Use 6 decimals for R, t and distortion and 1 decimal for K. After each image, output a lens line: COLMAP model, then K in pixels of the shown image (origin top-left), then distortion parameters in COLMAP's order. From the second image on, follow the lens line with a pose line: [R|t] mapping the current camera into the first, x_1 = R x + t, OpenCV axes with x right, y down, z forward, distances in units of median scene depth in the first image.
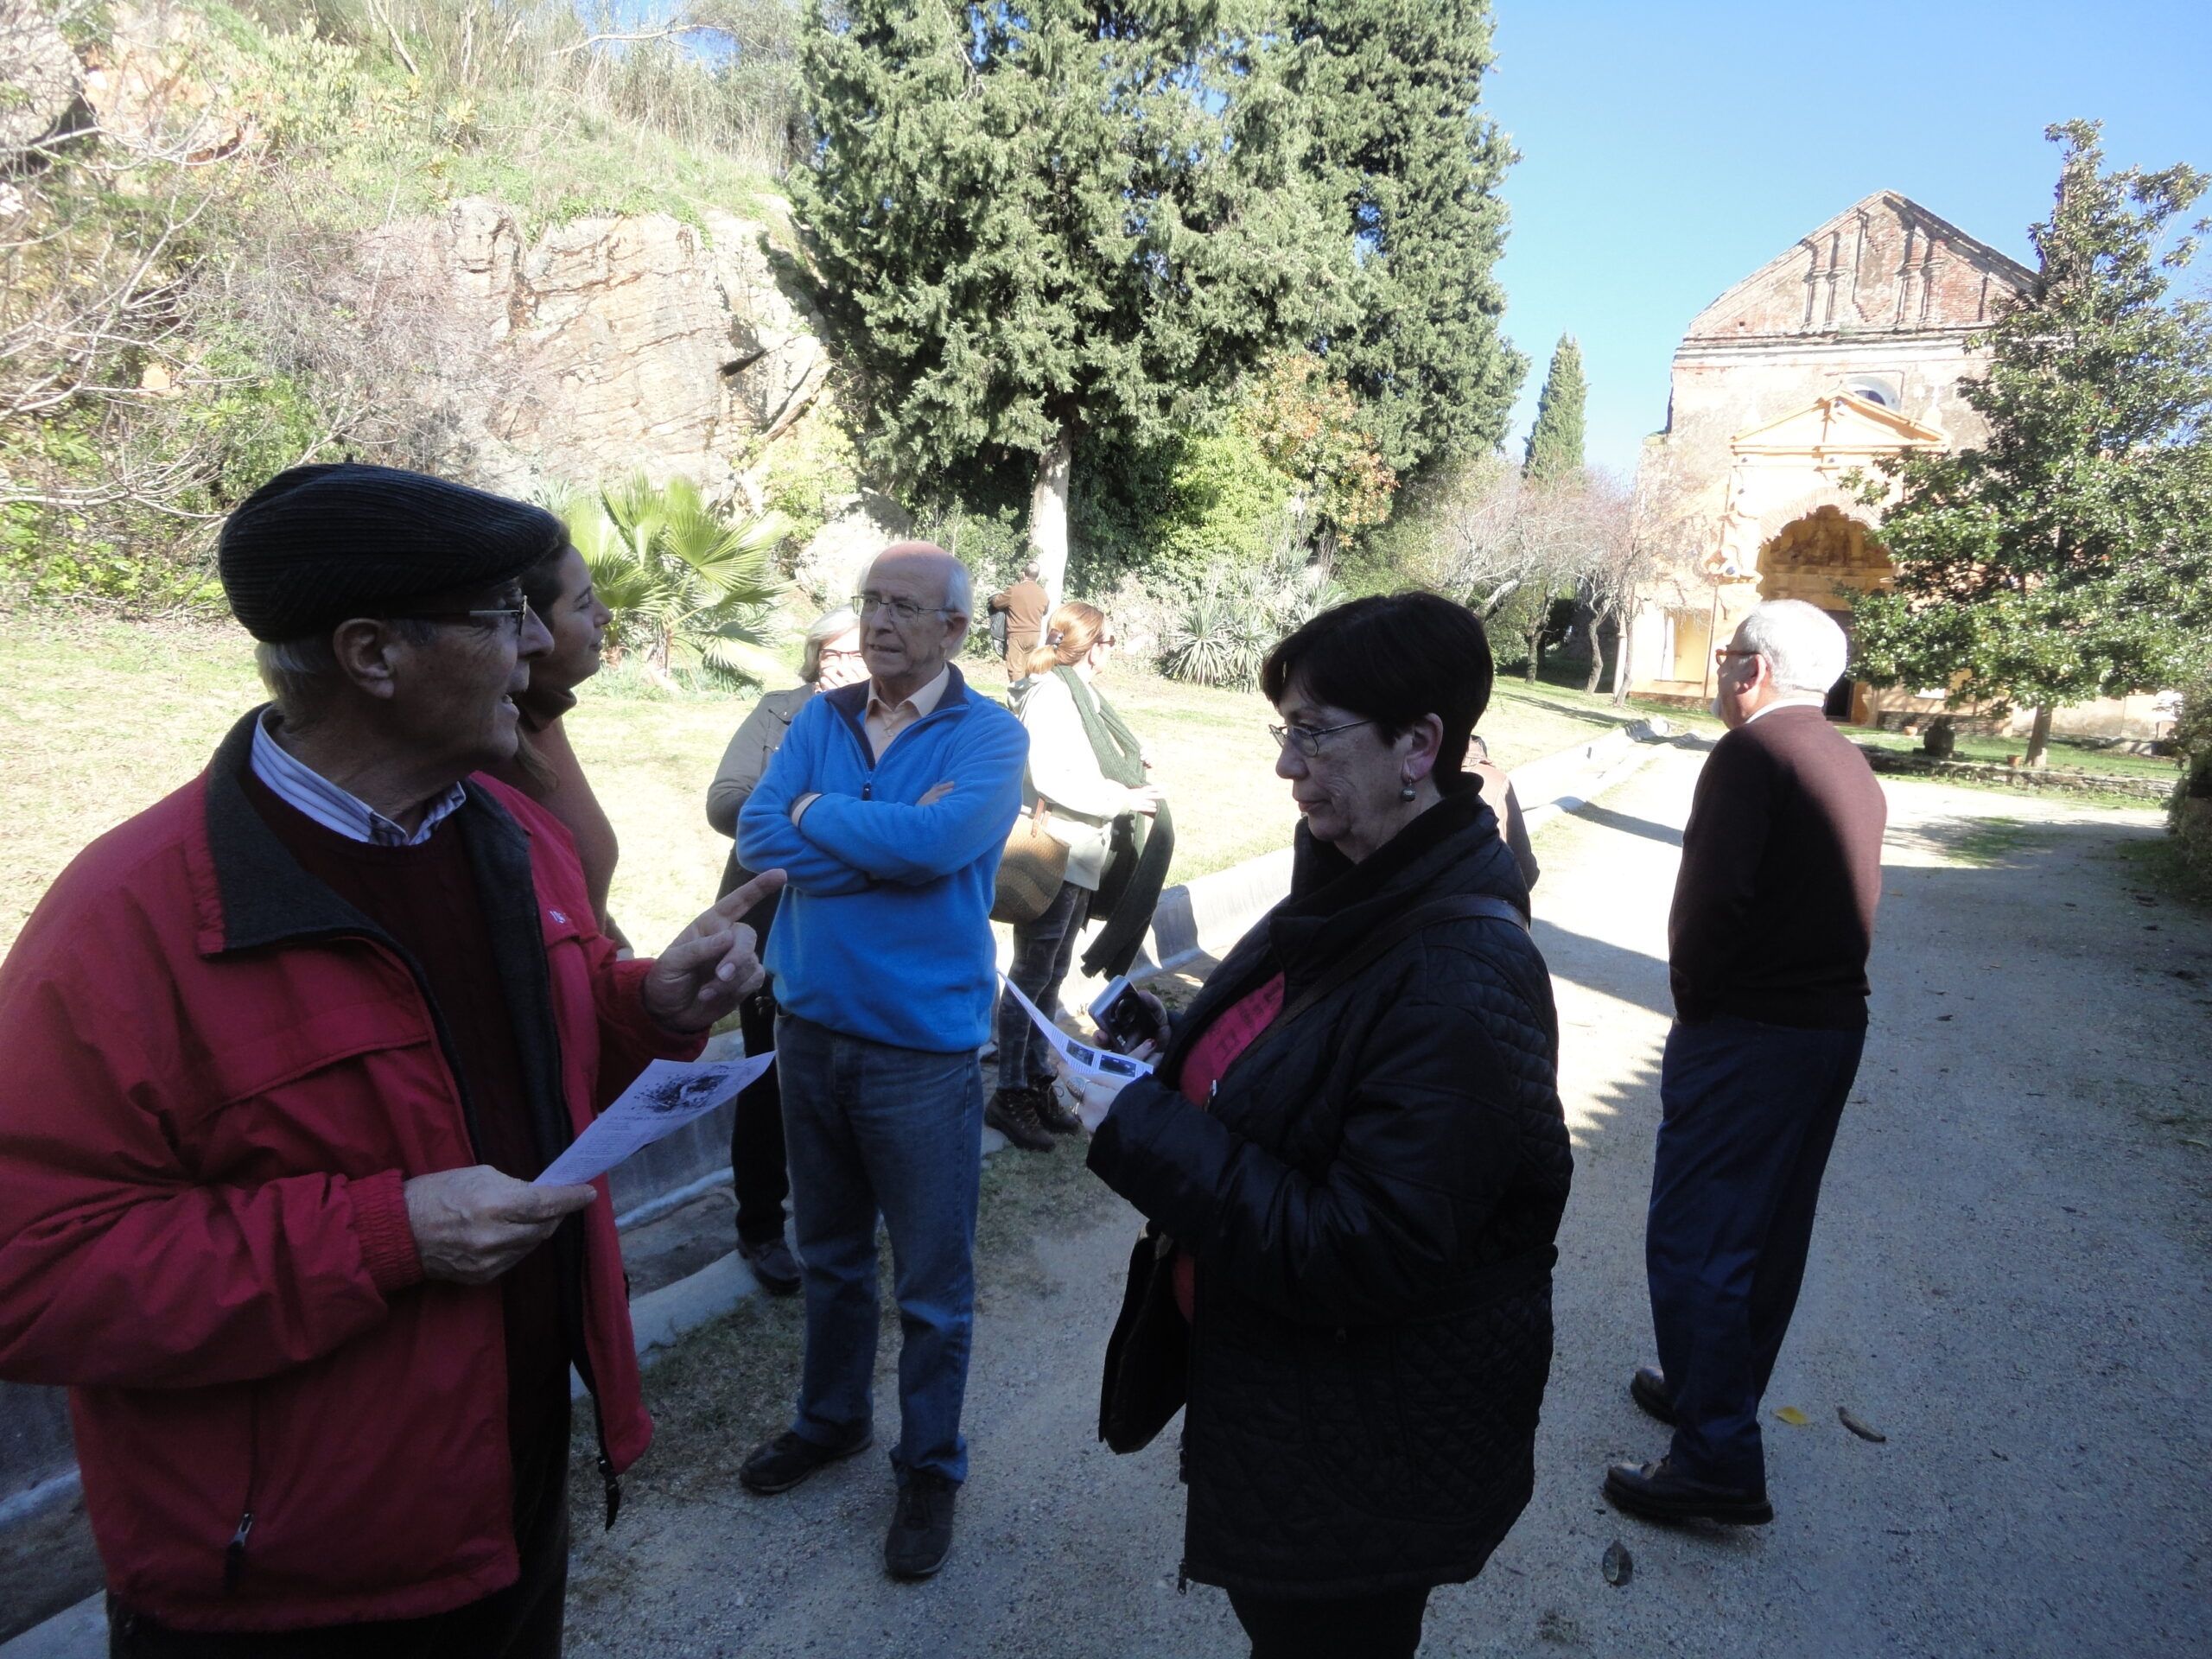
lens RADIAL K [[1520.4, 0, 1112.9], [0, 1520.4, 830.0], [0, 0, 1]] dist [-0.000883, 0.002939]
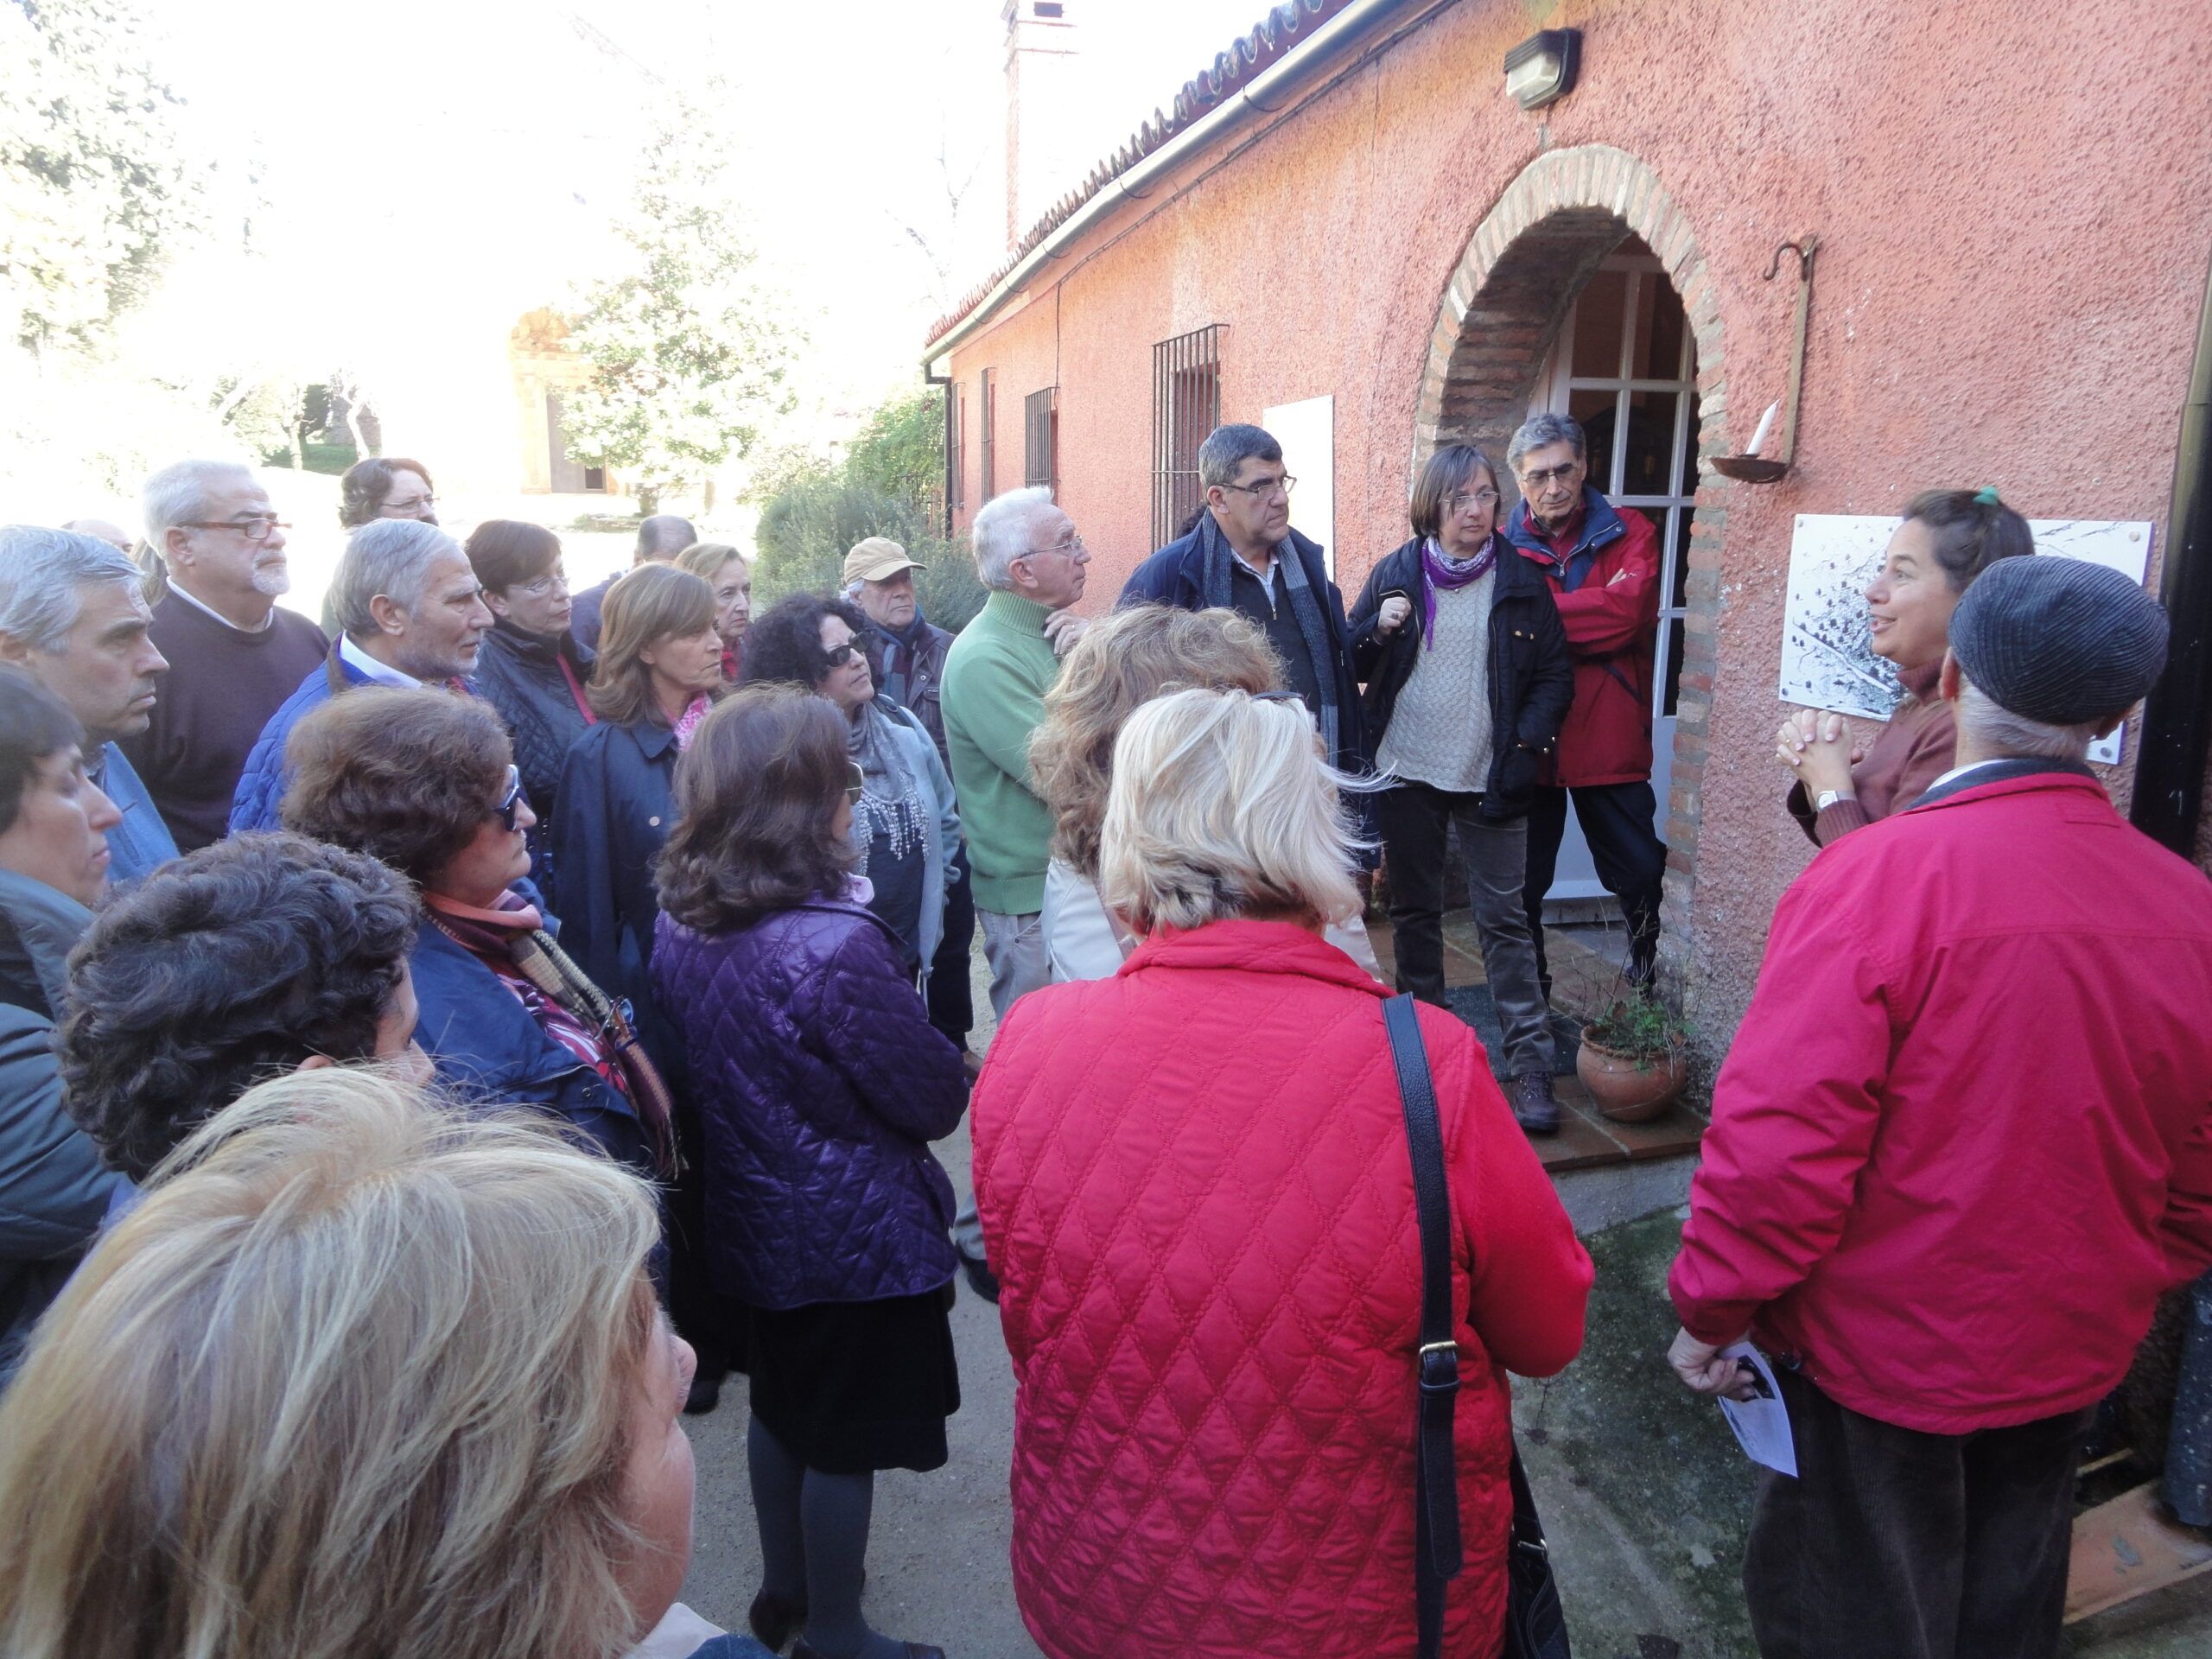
lens RADIAL K [[1520.4, 0, 1113.9], [0, 1520.4, 818.4], [0, 0, 1]] dist [-0.000883, 0.002939]
pose [[0.731818, -0.199398, 0.651677, -0.051109], [0.109669, 0.978233, 0.176161, 0.014150], [-0.672618, -0.057449, 0.737757, -0.195140]]
